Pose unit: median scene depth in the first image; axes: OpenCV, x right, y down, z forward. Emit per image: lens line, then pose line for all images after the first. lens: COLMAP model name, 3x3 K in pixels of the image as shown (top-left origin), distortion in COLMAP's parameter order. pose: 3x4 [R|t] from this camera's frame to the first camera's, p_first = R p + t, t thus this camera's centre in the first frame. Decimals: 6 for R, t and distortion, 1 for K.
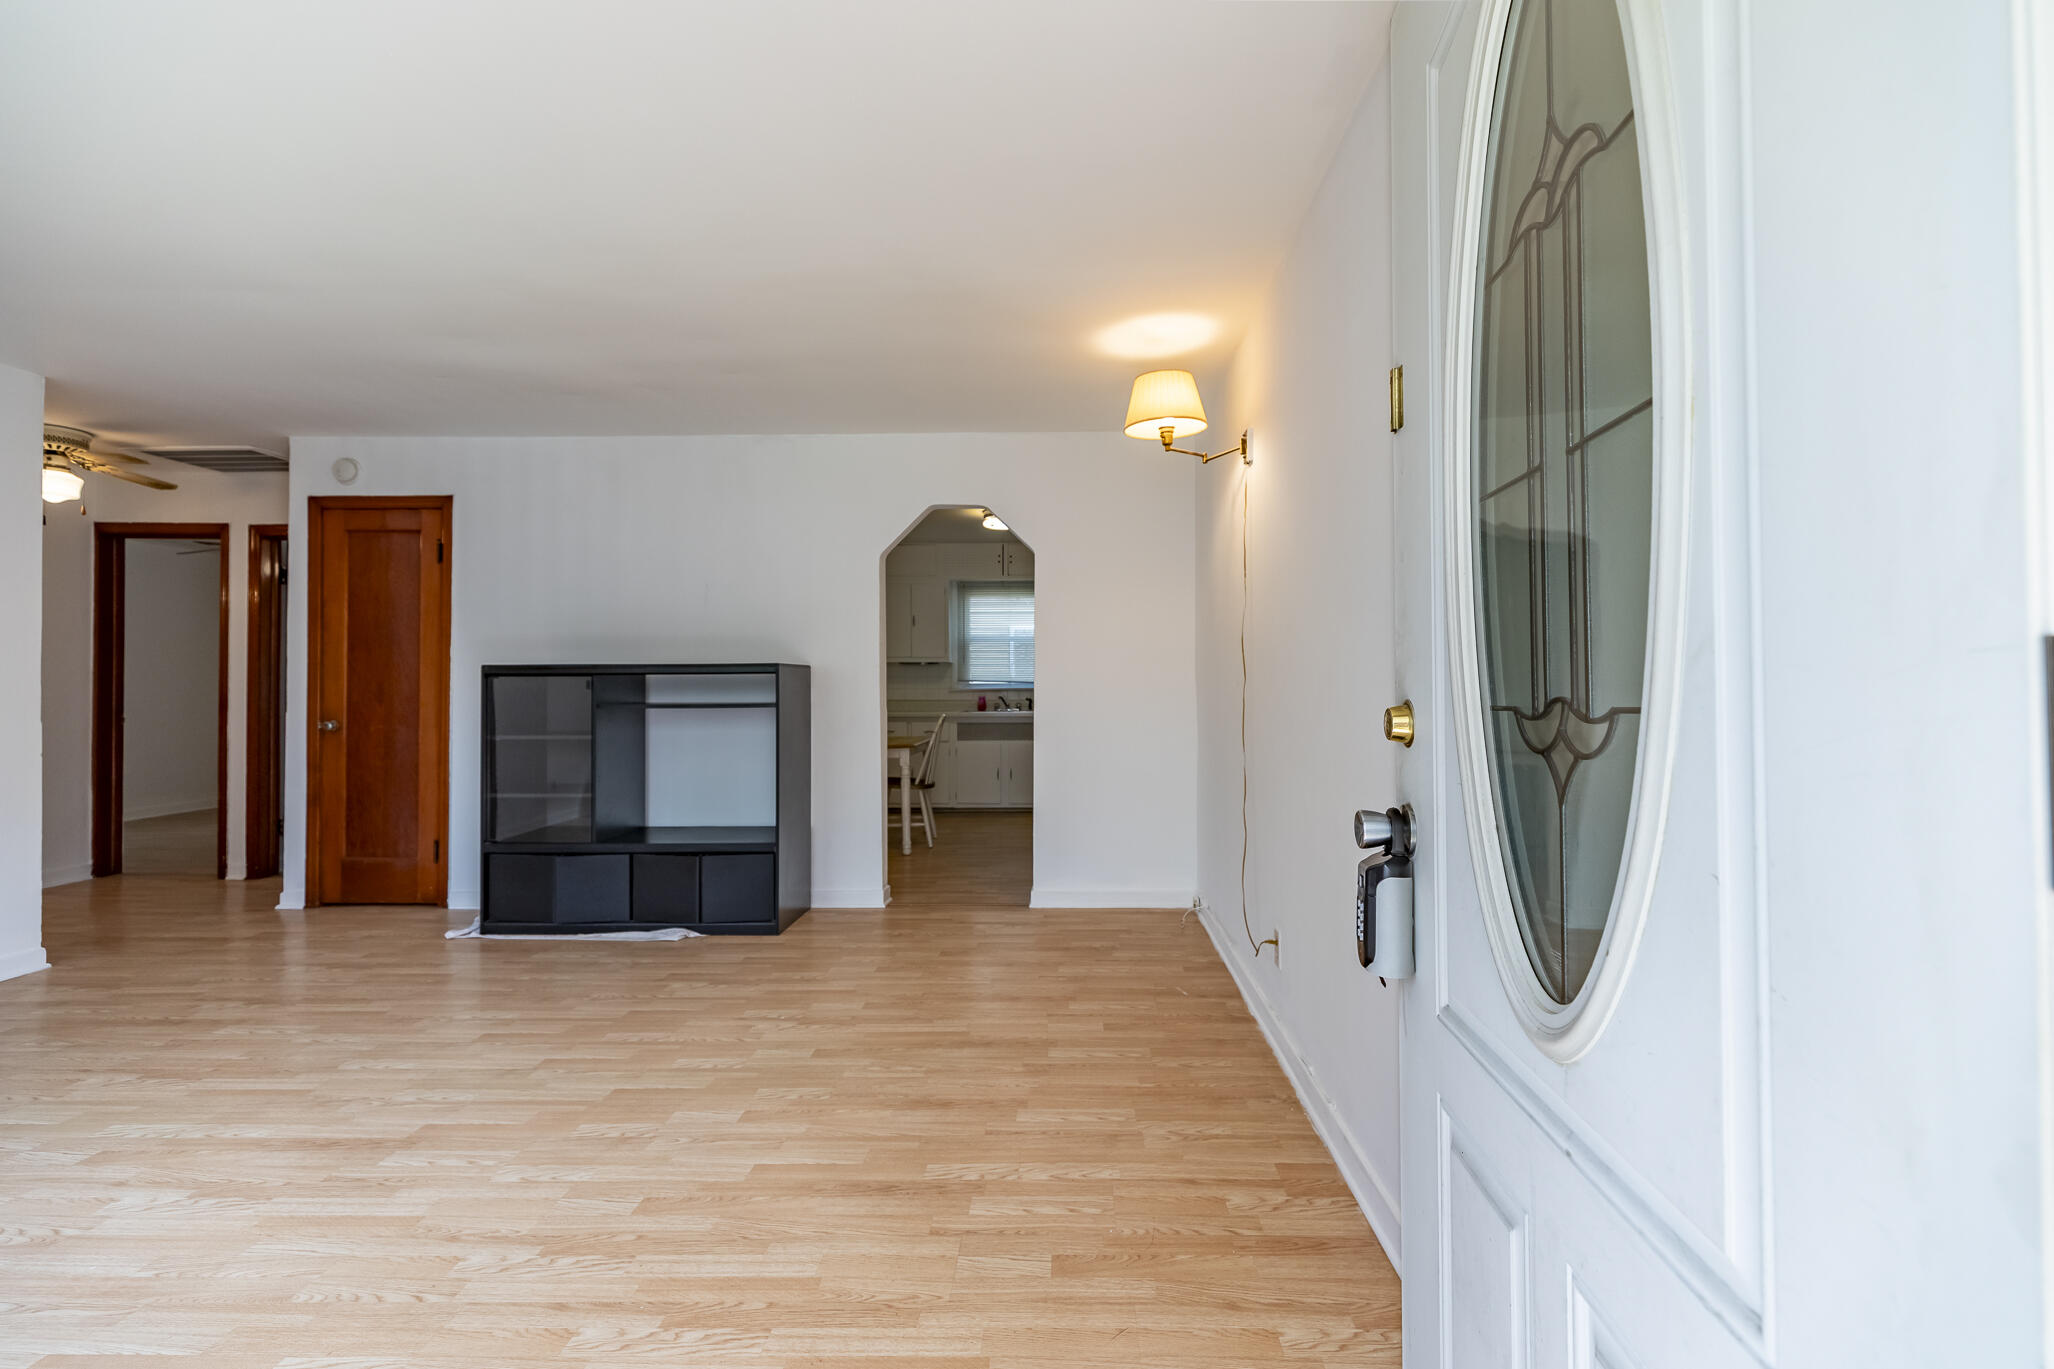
lens RADIAL K [[926.6, 0, 1028.0], [0, 926.6, 688.7], [0, 0, 1]] dist [0.020005, 0.000318]
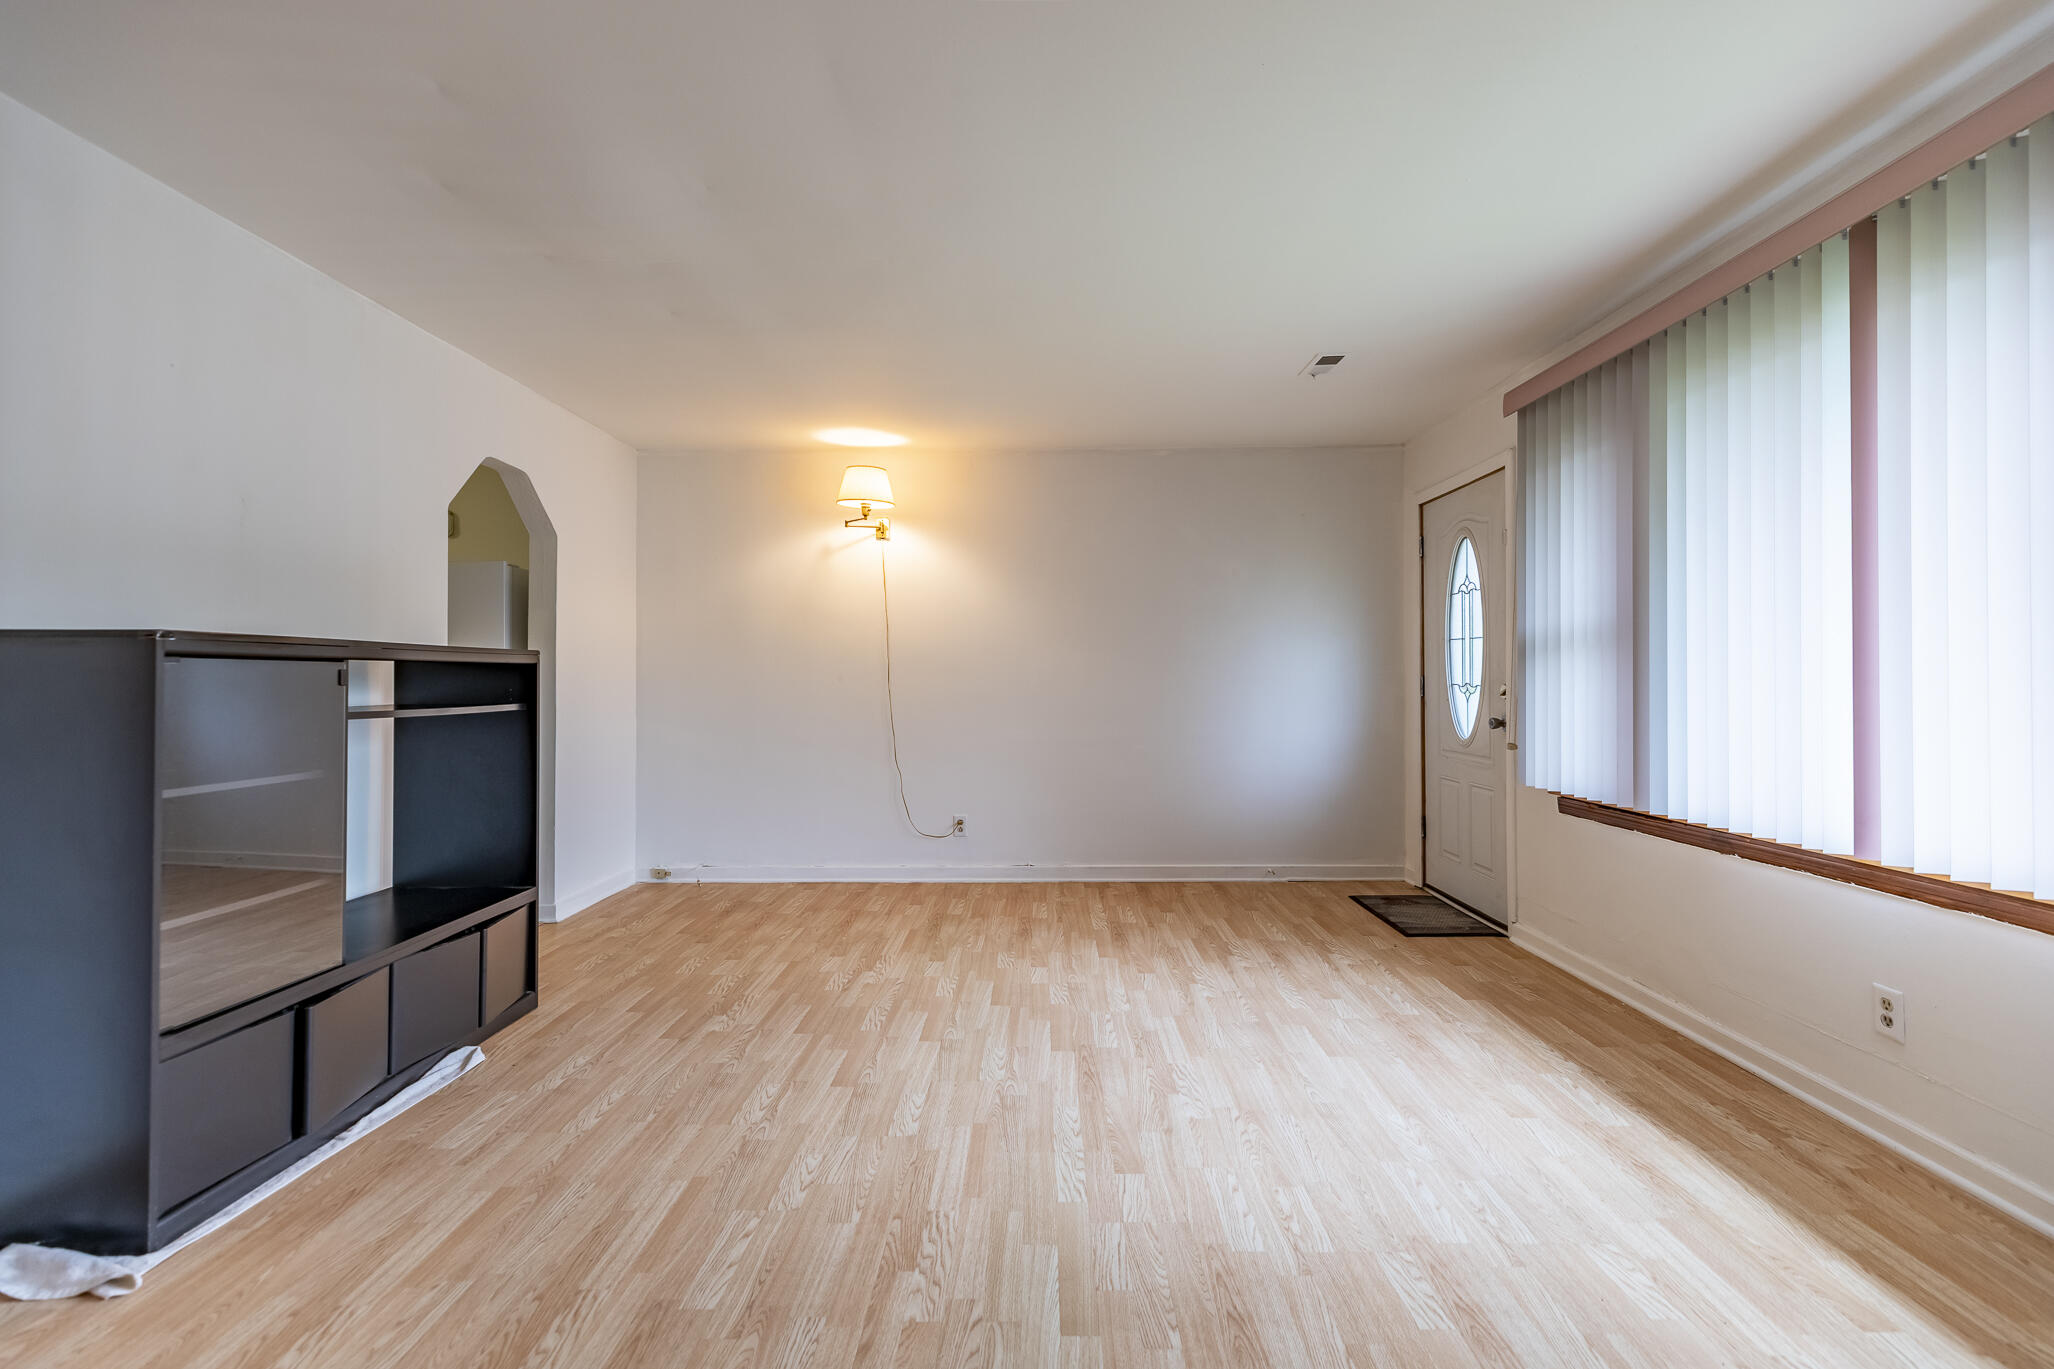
lens RADIAL K [[926.6, 0, 1028.2], [0, 926.6, 679.4], [0, 0, 1]] dist [0.020005, 0.000318]
pose [[-0.037163, 0.011822, 0.999239, -1.597866], [0.002976, 0.999927, -0.011720, 0.008370], [-0.999305, 0.002538, -0.037195, 0.942522]]
